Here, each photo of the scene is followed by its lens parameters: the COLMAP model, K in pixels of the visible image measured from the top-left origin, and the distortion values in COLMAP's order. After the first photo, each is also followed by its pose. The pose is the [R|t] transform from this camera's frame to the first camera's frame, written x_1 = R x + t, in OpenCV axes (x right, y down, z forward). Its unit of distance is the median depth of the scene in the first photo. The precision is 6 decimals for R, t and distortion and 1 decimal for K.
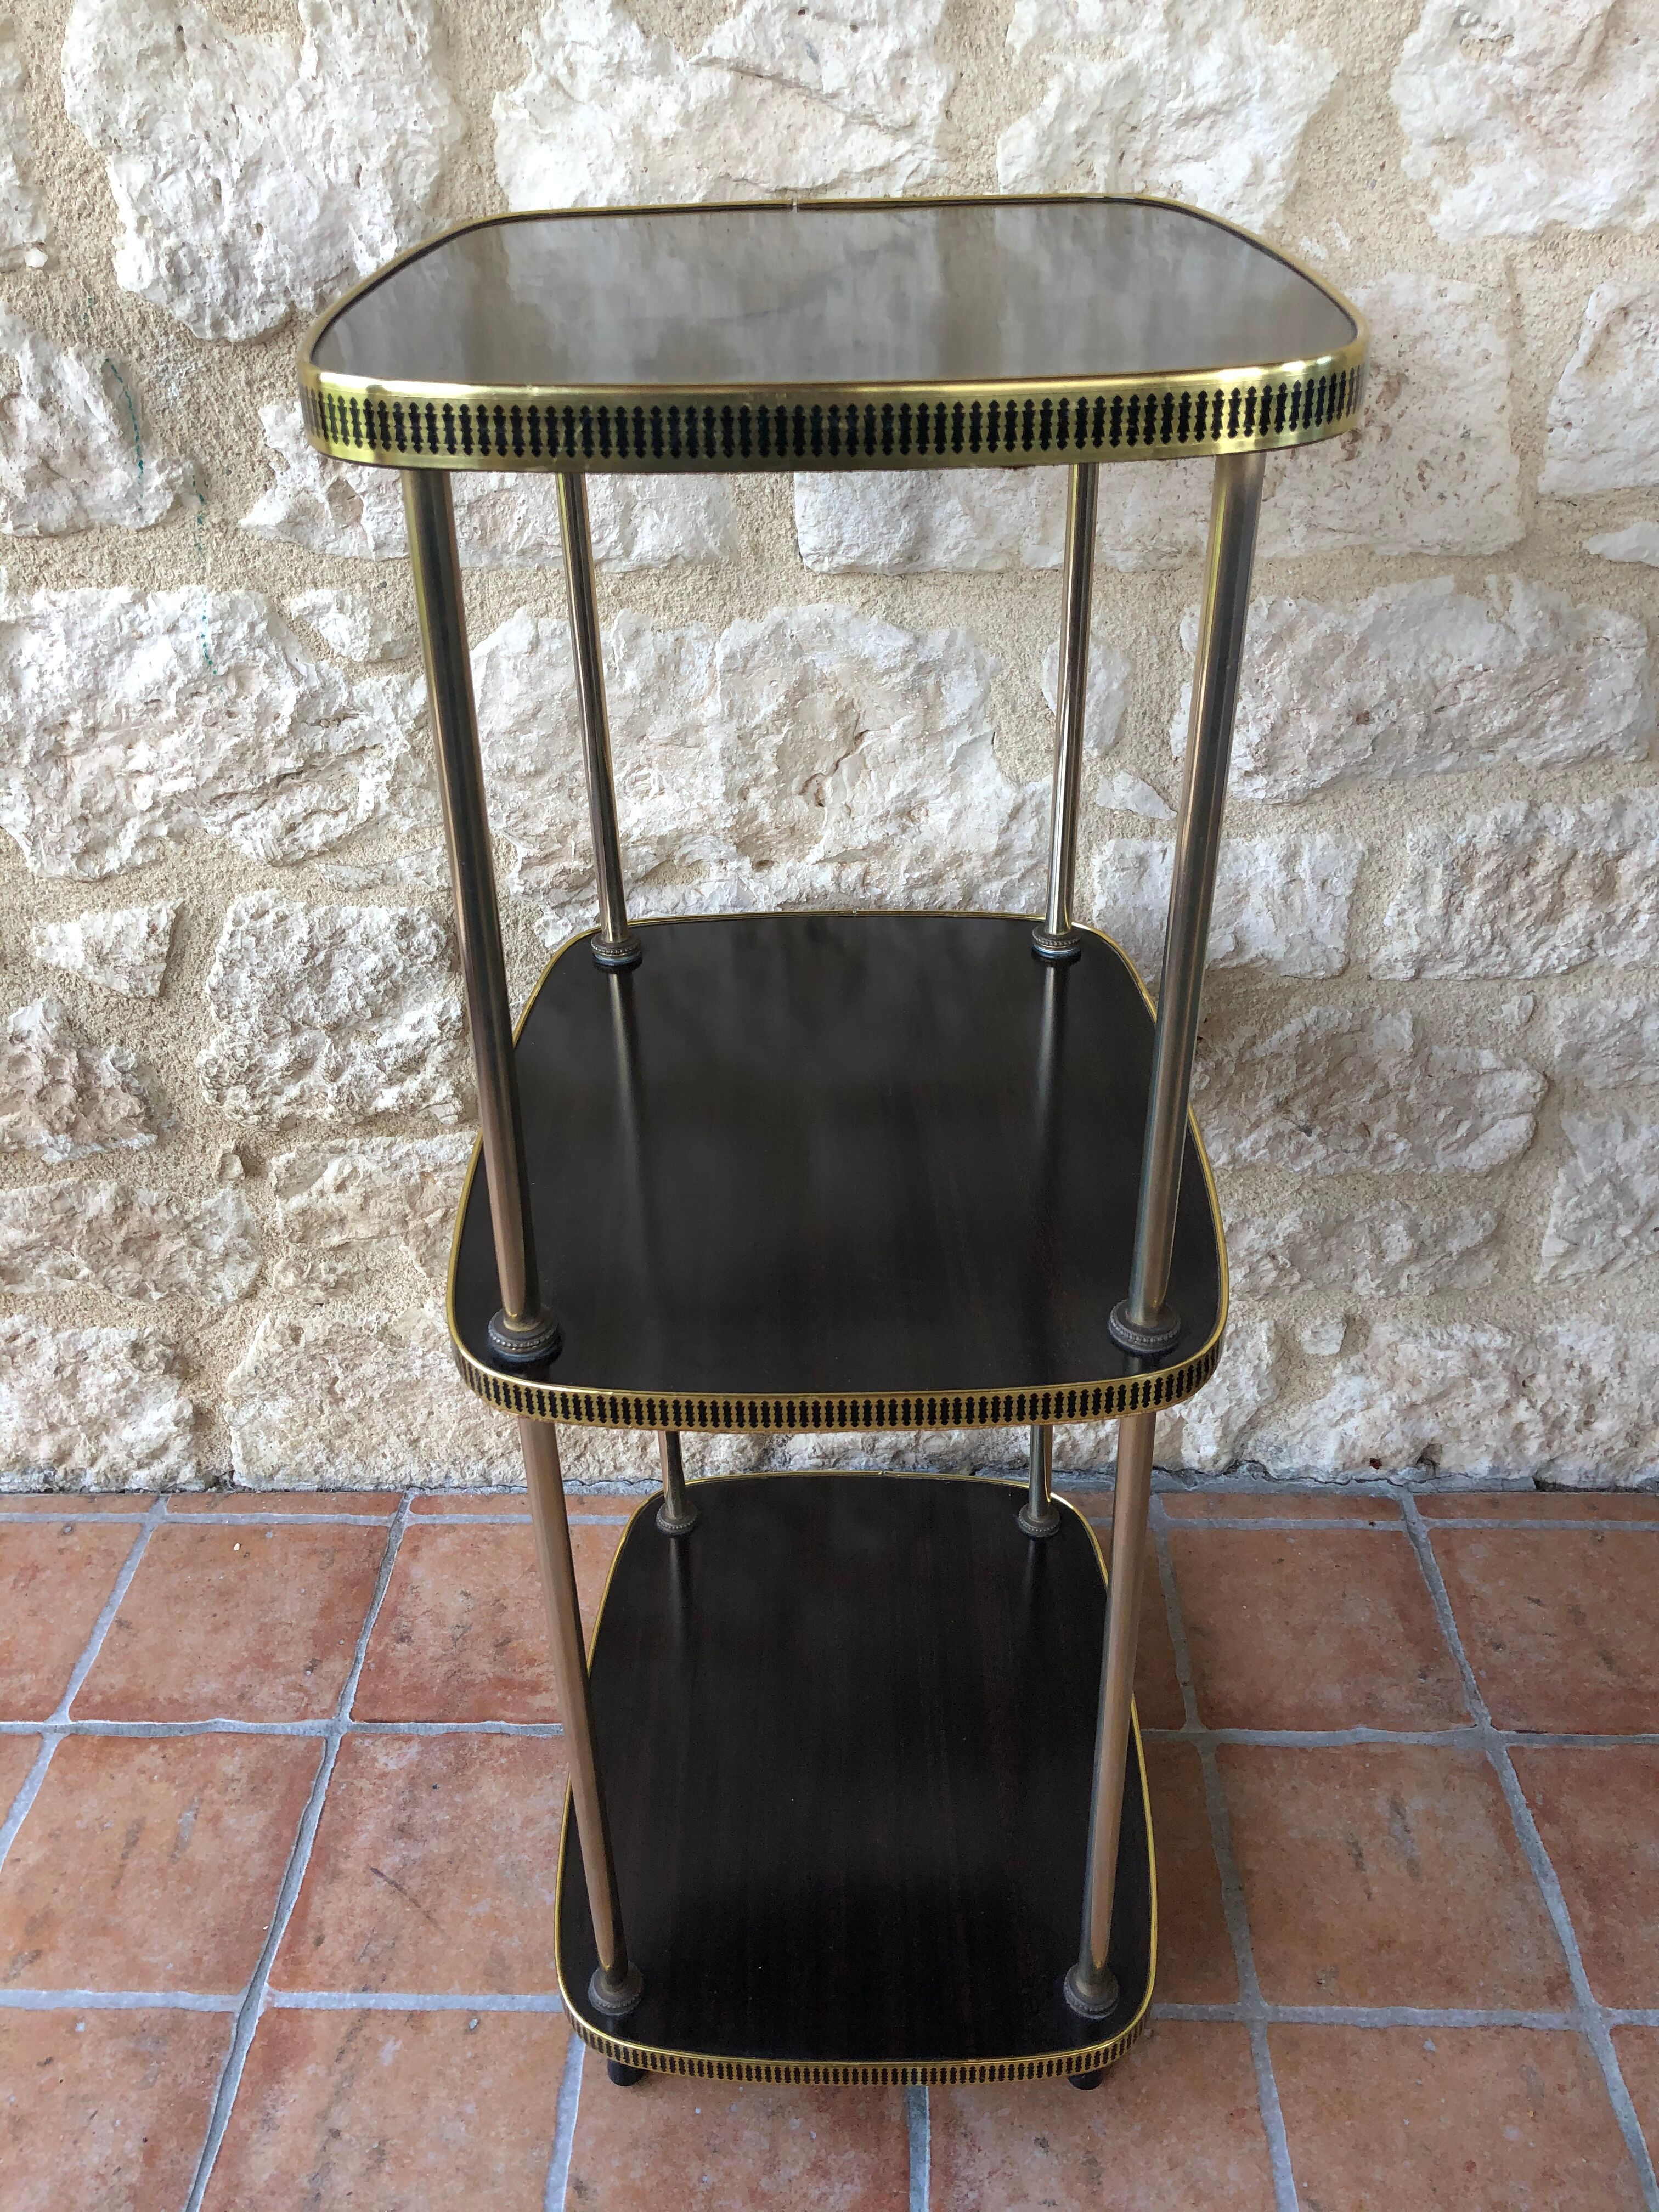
lens RADIAL K [[1841.3, 0, 816.3], [0, 1841.3, 1098.5], [0, 0, 1]] dist [0.020318, -0.011976]
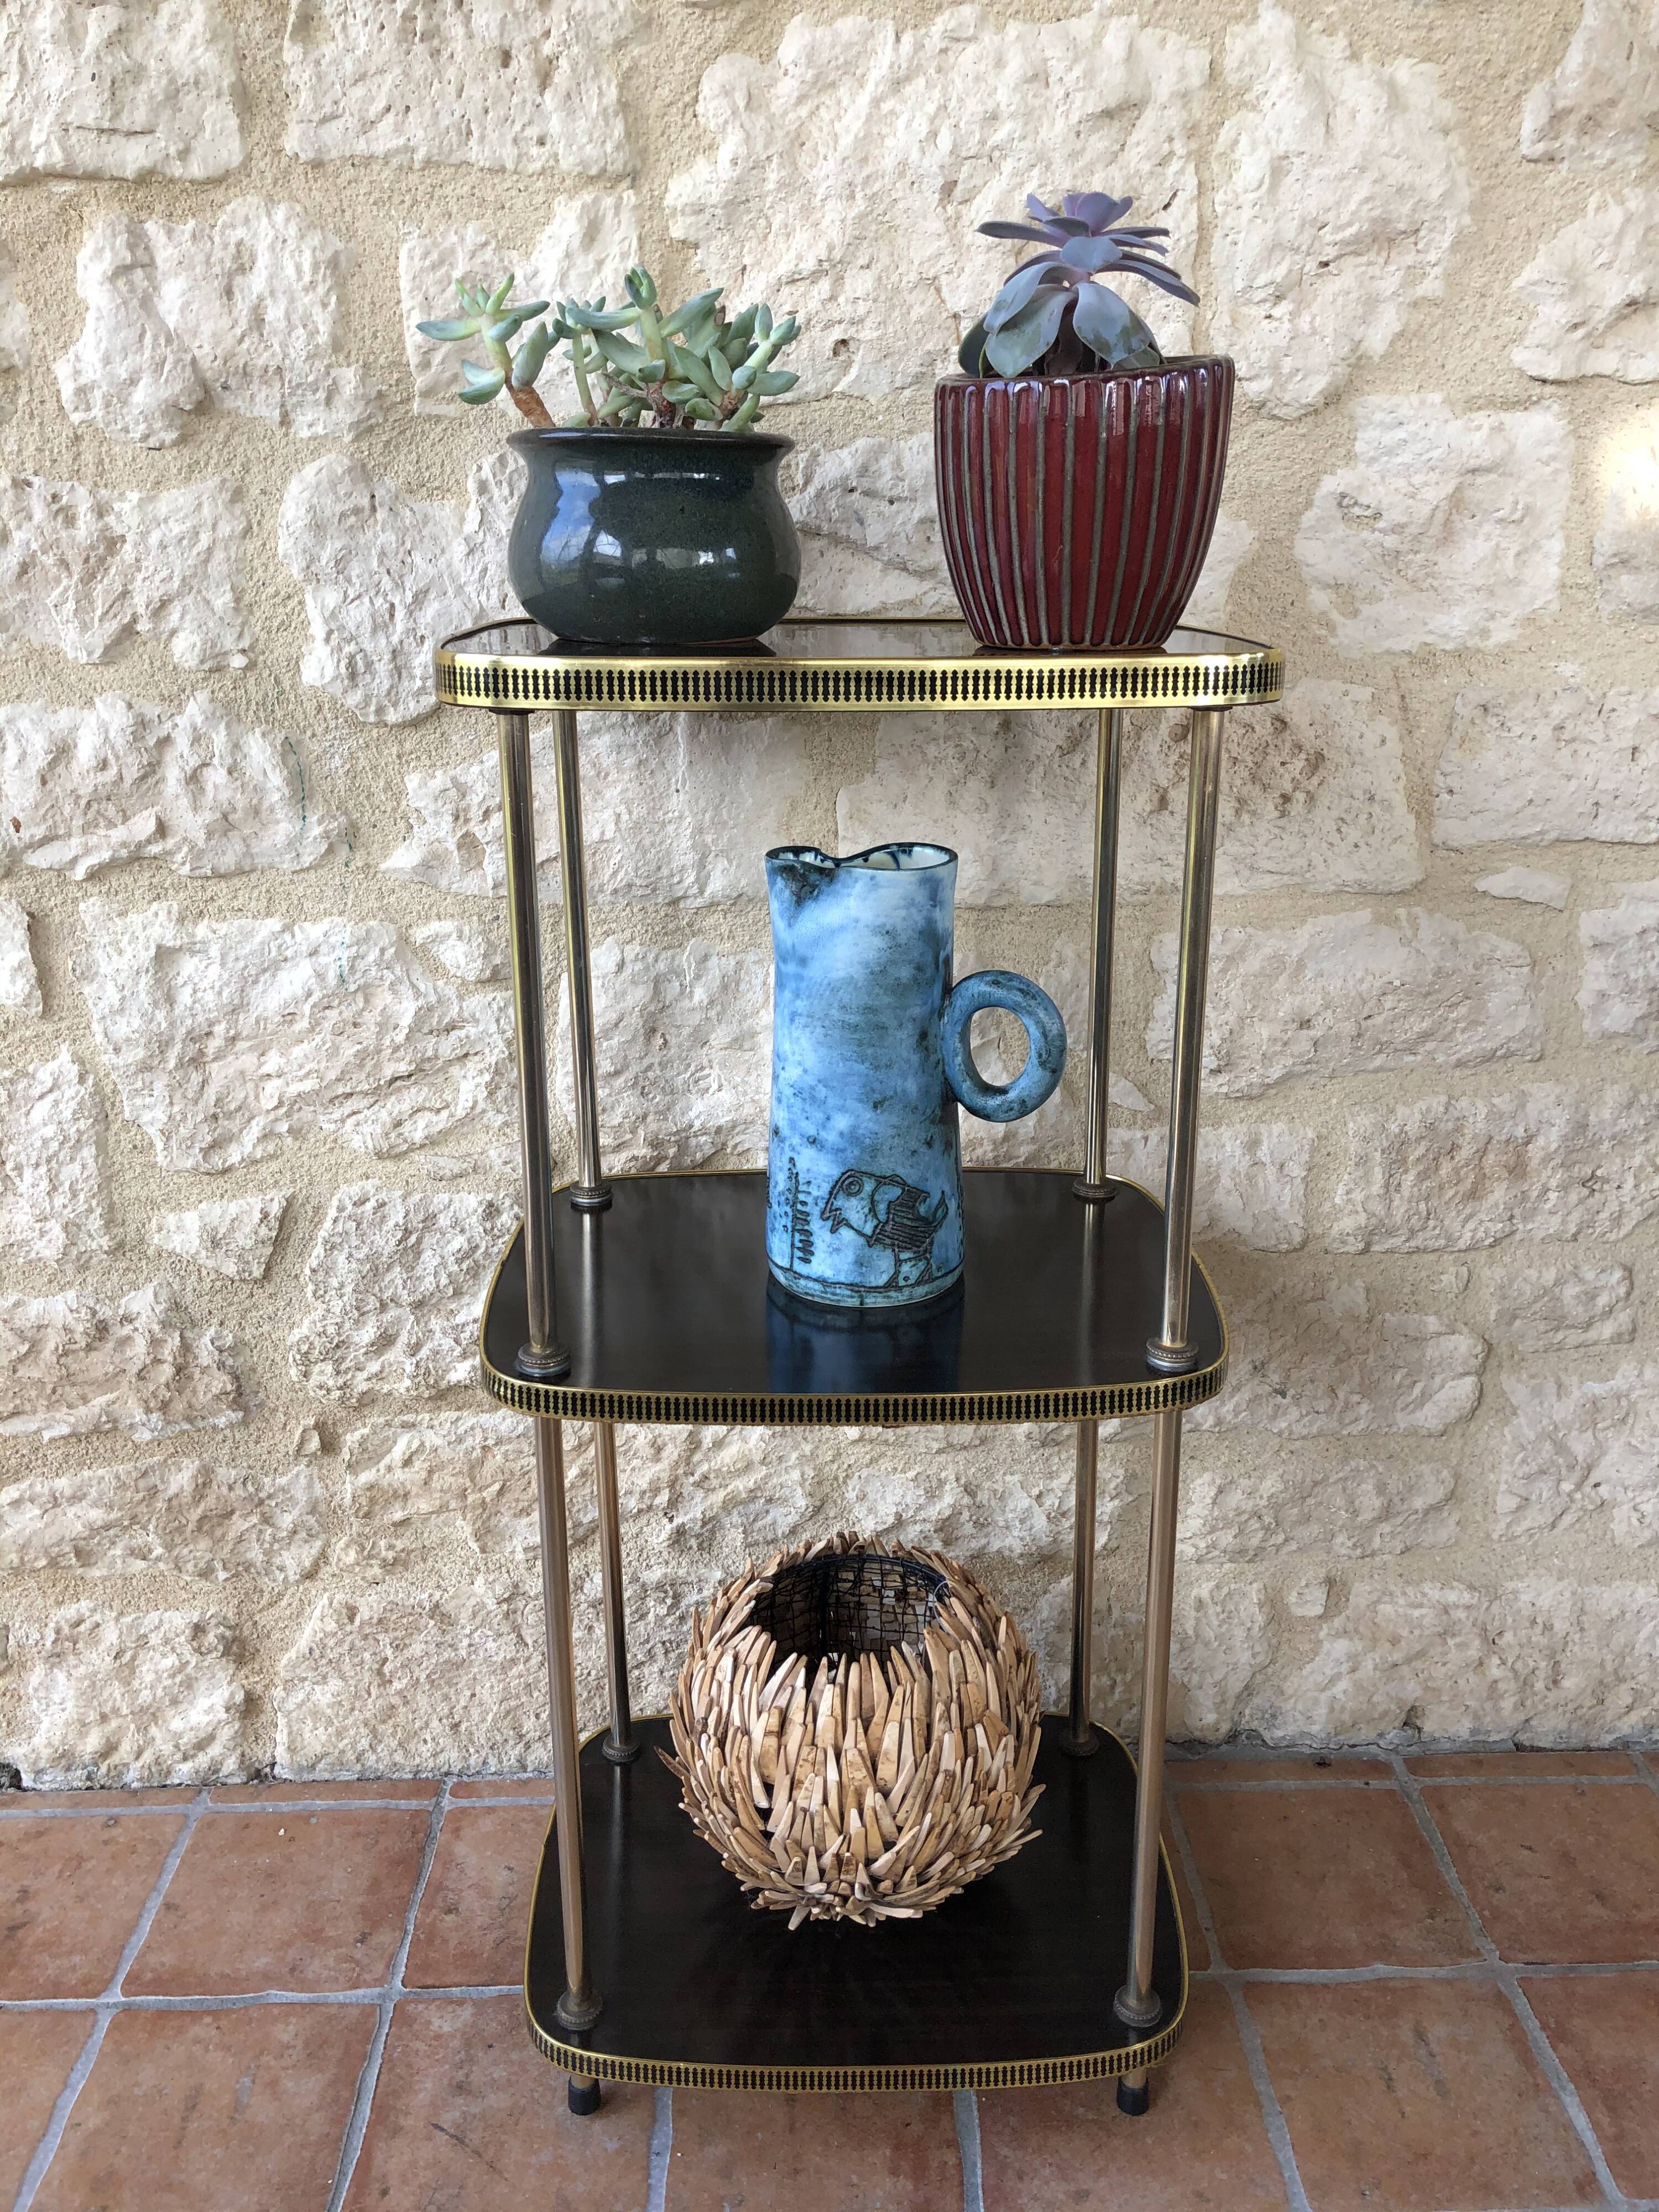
lens RADIAL K [[1841.3, 0, 822.2], [0, 1841.3, 1087.3], [0, 0, 1]] dist [0.020318, -0.011976]
pose [[0.998796, -0.003516, 0.048924, -0.075542], [0.015522, 0.968824, -0.247265, 0.121758], [-0.046529, 0.247726, 0.967712, -0.135886]]
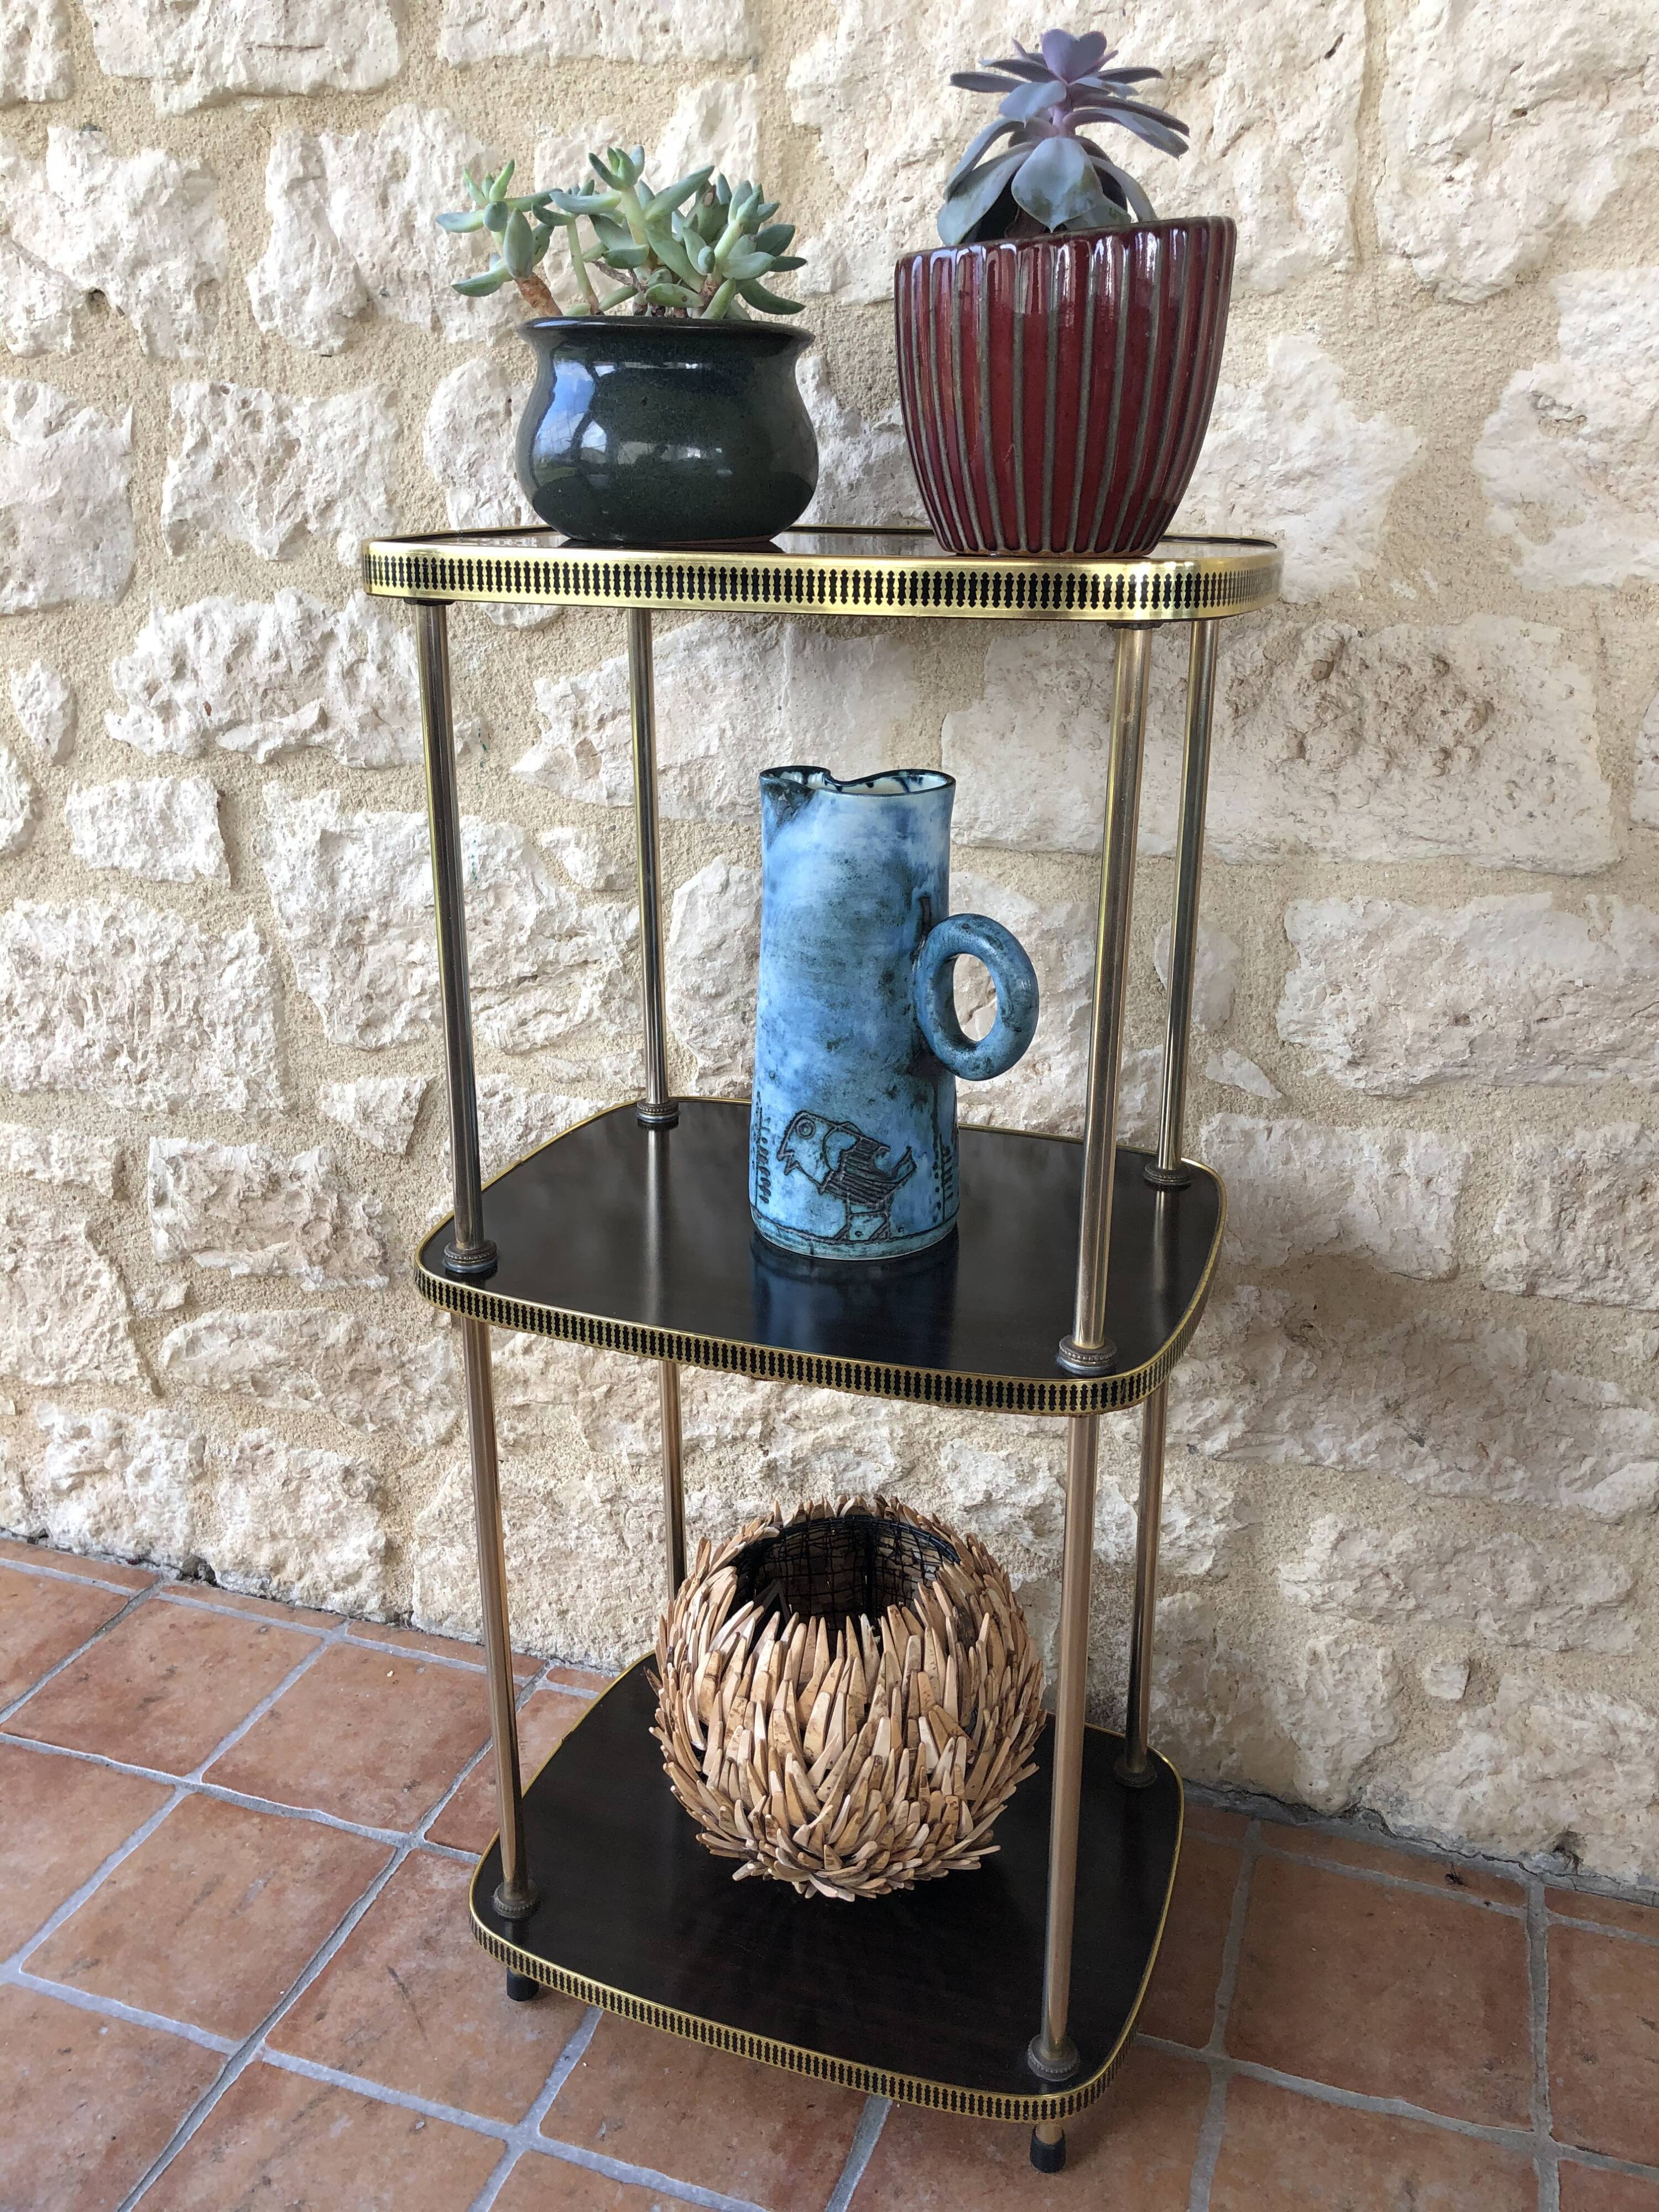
lens RADIAL K [[1841.3, 0, 811.0], [0, 1841.3, 1097.7], [0, 0, 1]] dist [0.020318, -0.011976]
pose [[0.951383, 0.116949, -0.284943, 0.238579], [-0.175874, 0.965735, -0.190853, 0.094593], [0.252859, 0.231688, 0.939352, -0.055928]]
